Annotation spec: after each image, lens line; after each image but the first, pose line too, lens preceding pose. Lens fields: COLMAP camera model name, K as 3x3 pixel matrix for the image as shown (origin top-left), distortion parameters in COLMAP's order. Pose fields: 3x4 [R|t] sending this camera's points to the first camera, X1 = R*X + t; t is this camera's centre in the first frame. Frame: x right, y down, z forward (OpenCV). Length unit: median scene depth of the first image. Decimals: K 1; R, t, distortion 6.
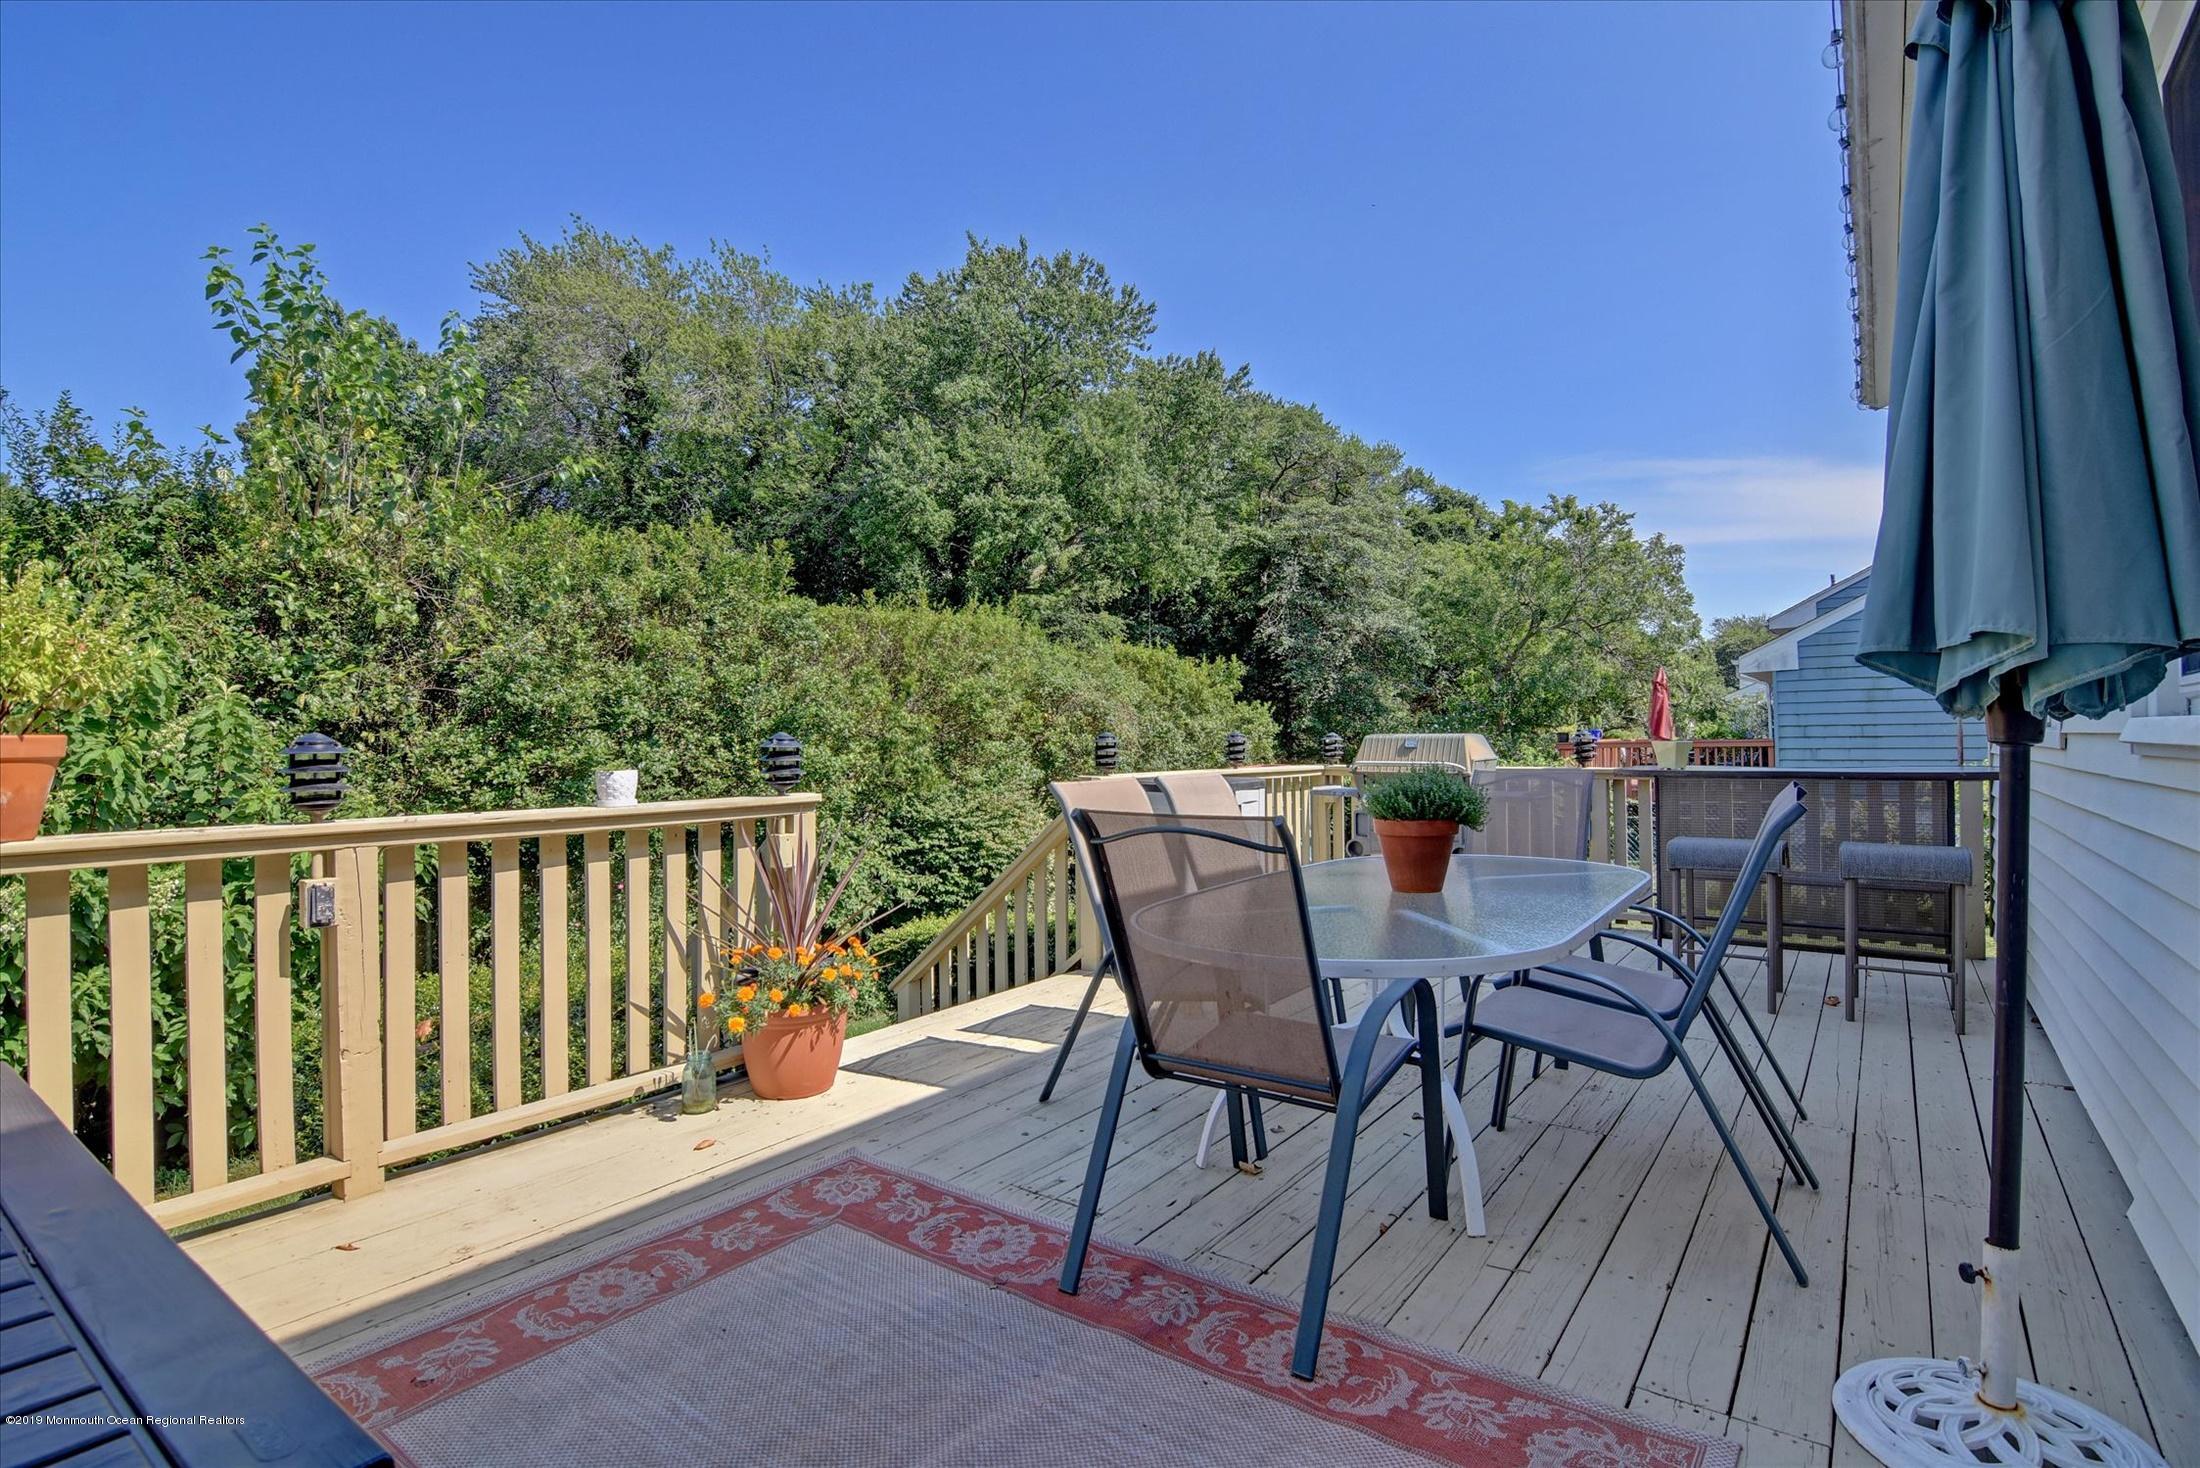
lens RADIAL K [[1064.3, 0, 1097.5], [0, 1064.3, 719.6], [0, 0, 1]] dist [0.003200, -0.013402]
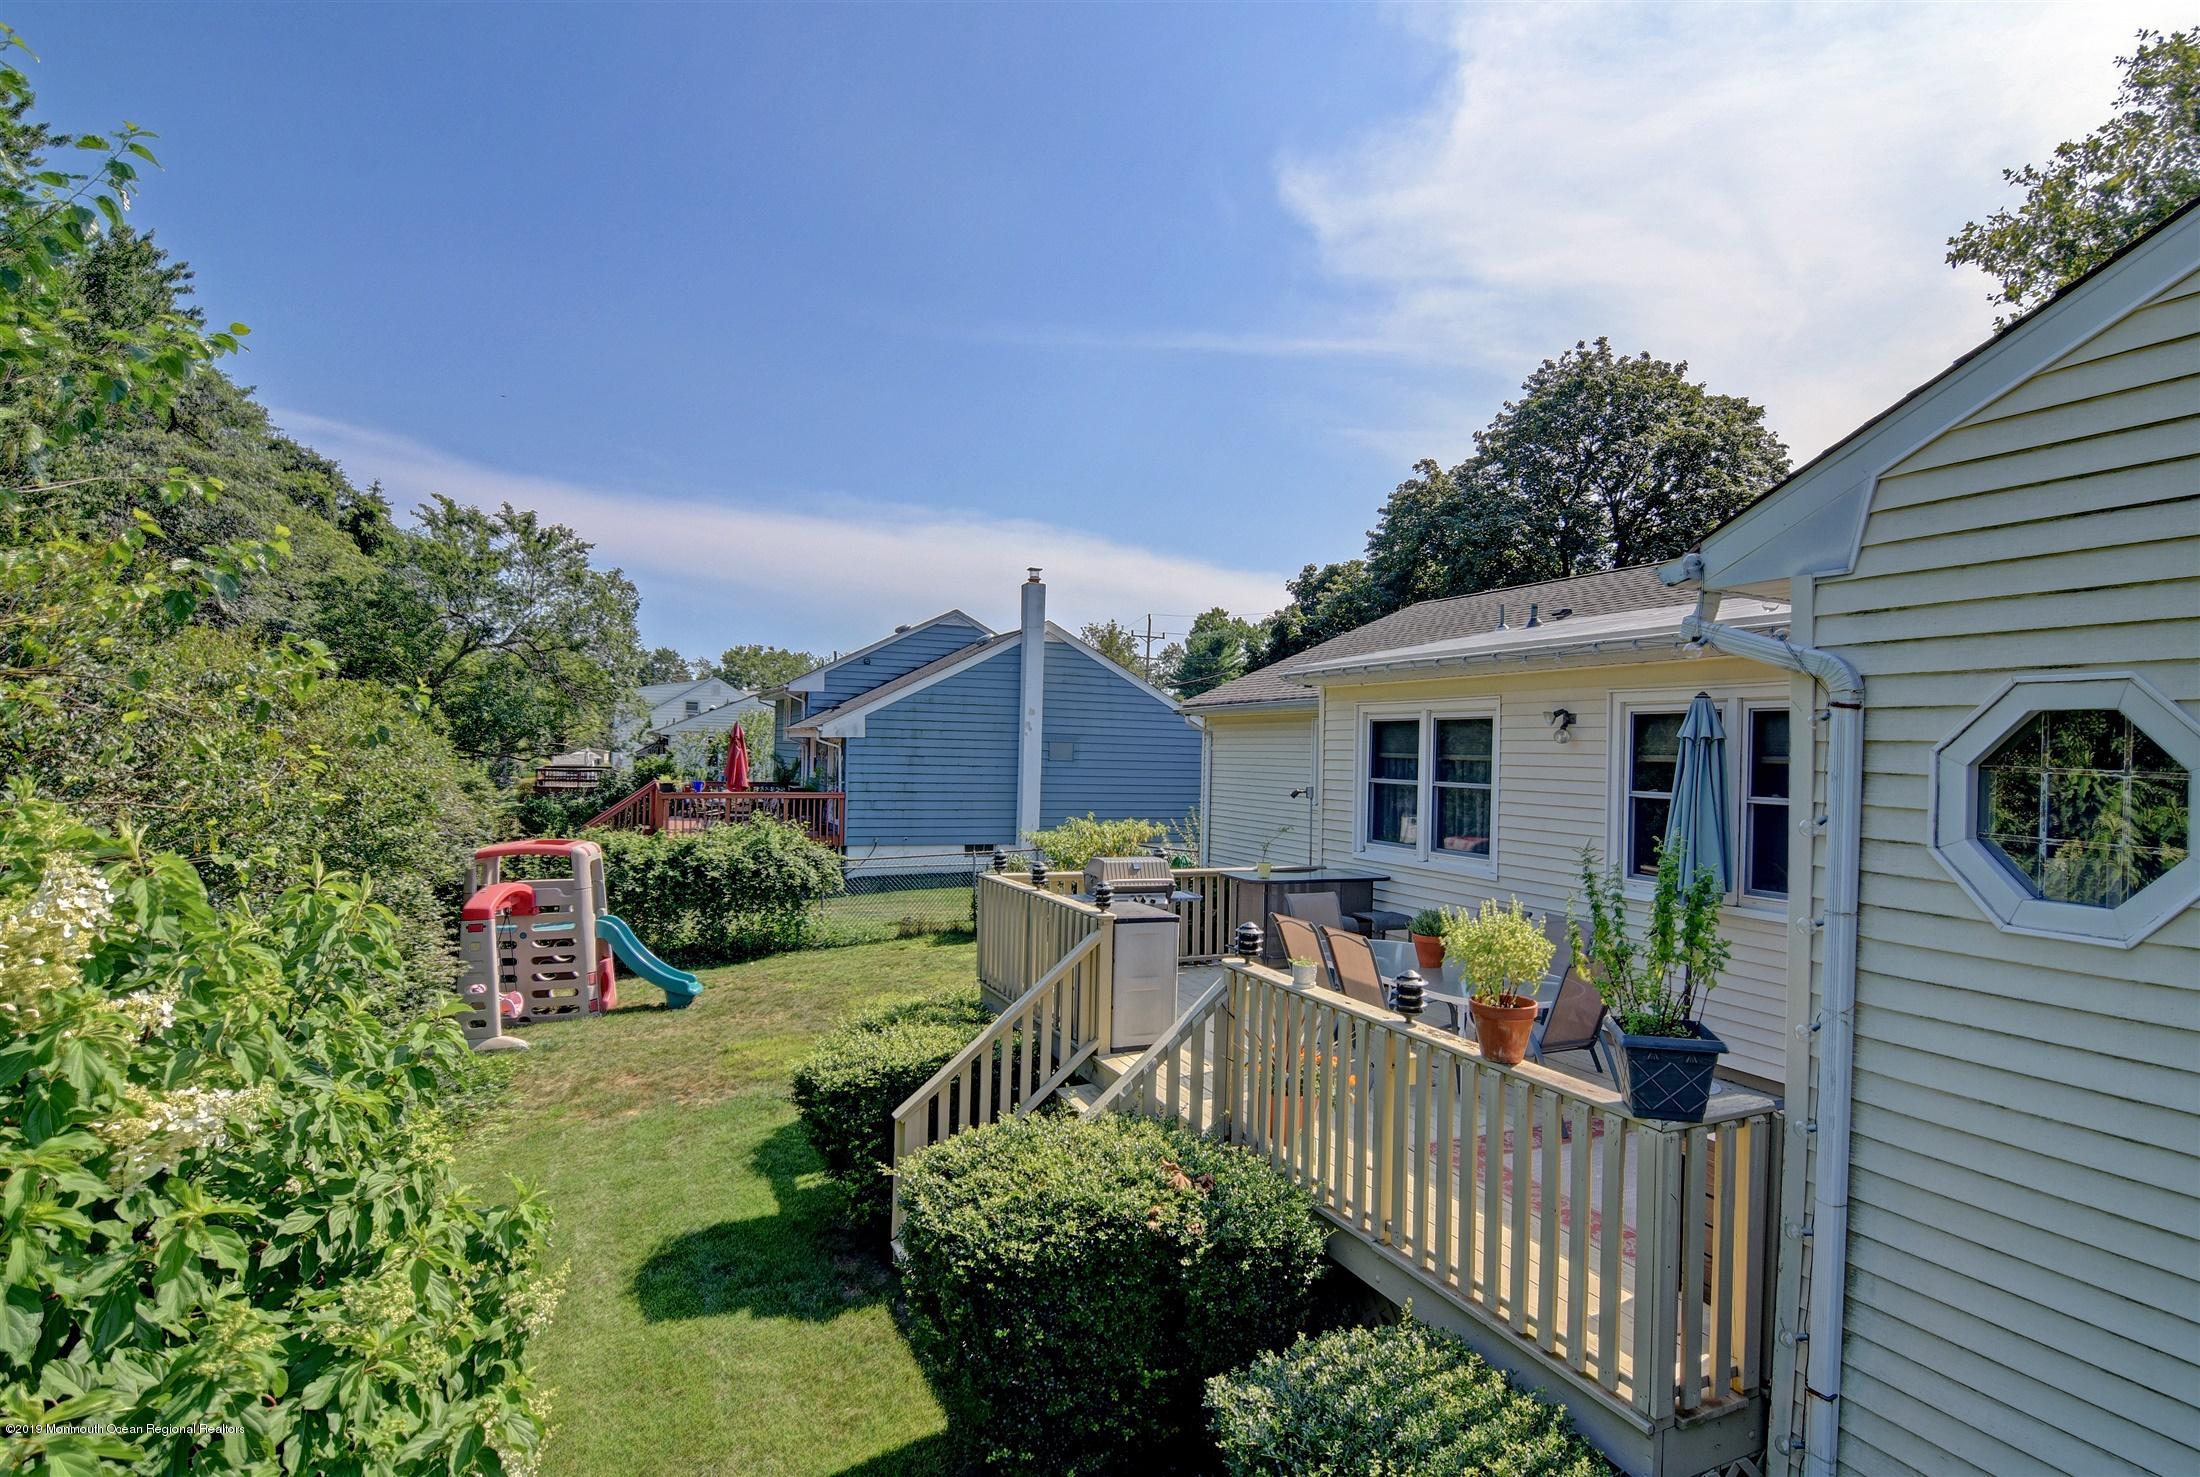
lens RADIAL K [[1131.0, 0, 1155.1], [0, 1131.0, 735.8], [0, 0, 1]] dist [-0.003637, -0.000619]
pose [[0.459528, 0.033981, 0.887513, -0.186482], [-0.047053, 0.998796, -0.013879, -0.023465], [-0.886916, -0.035383, 0.460573, 0.039010]]
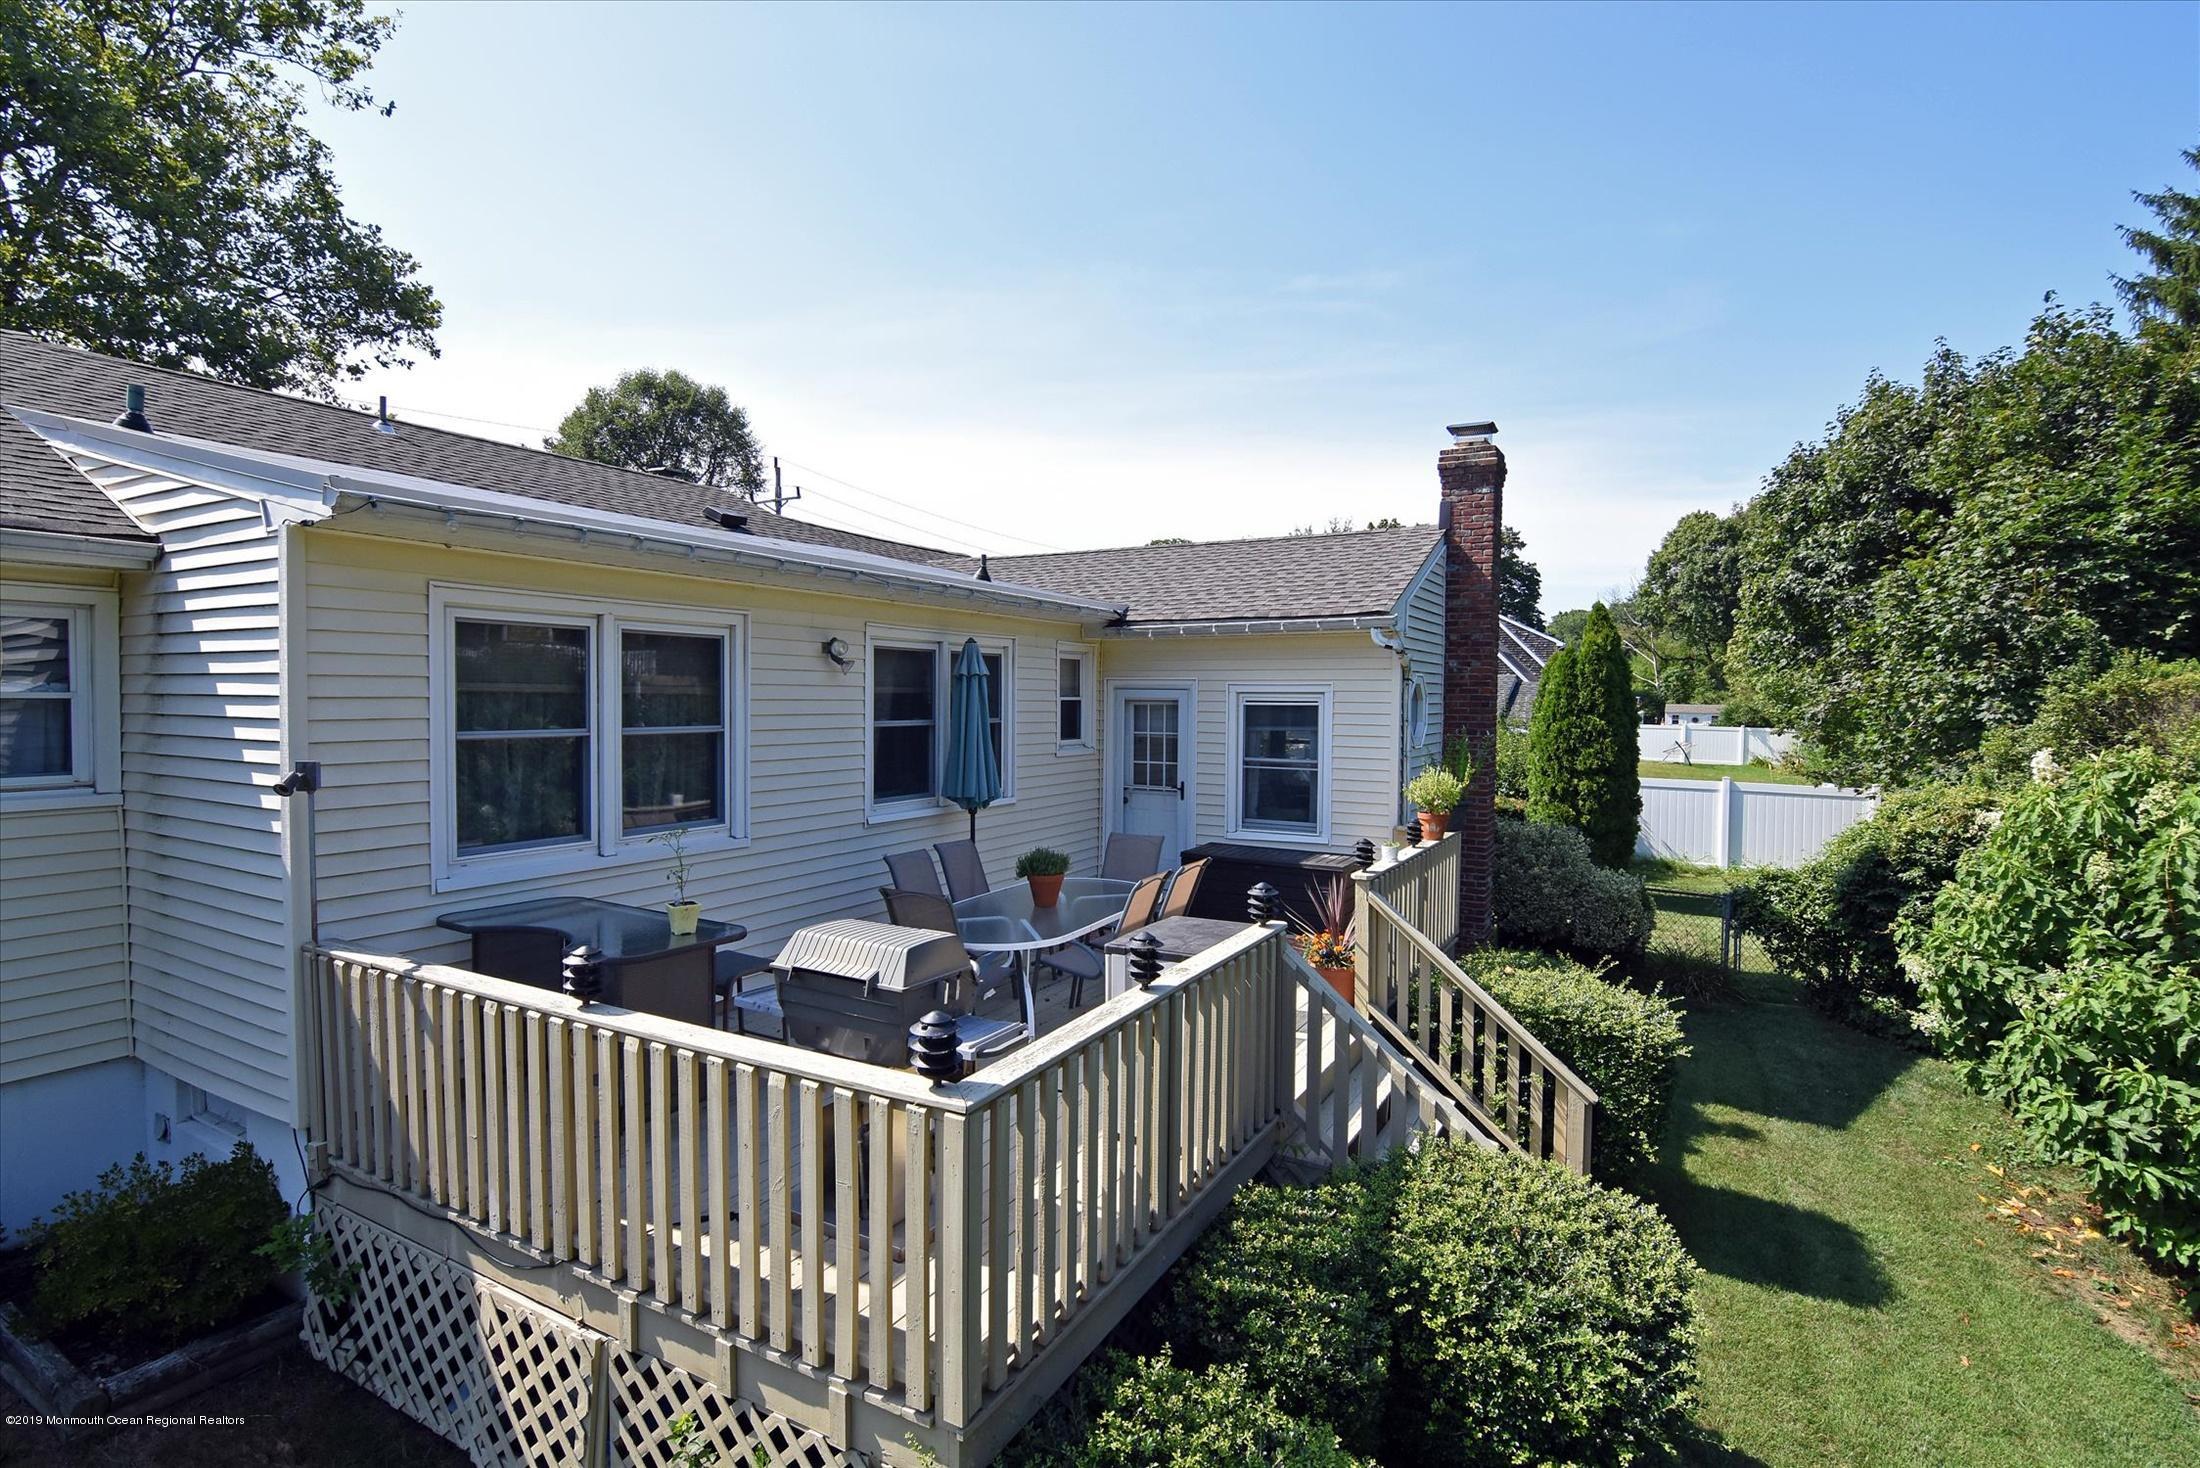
lens RADIAL K [[1044.1, 0, 1109.0], [0, 1044.1, 728.5], [0, 0, 1]] dist [-0.014717, -0.000282]
pose [[-0.990650, 0.002102, -0.136411, 0.041413], [0.000819, 0.999955, 0.009460, -0.020538], [0.136425, 0.009260, -0.990607, 0.284723]]
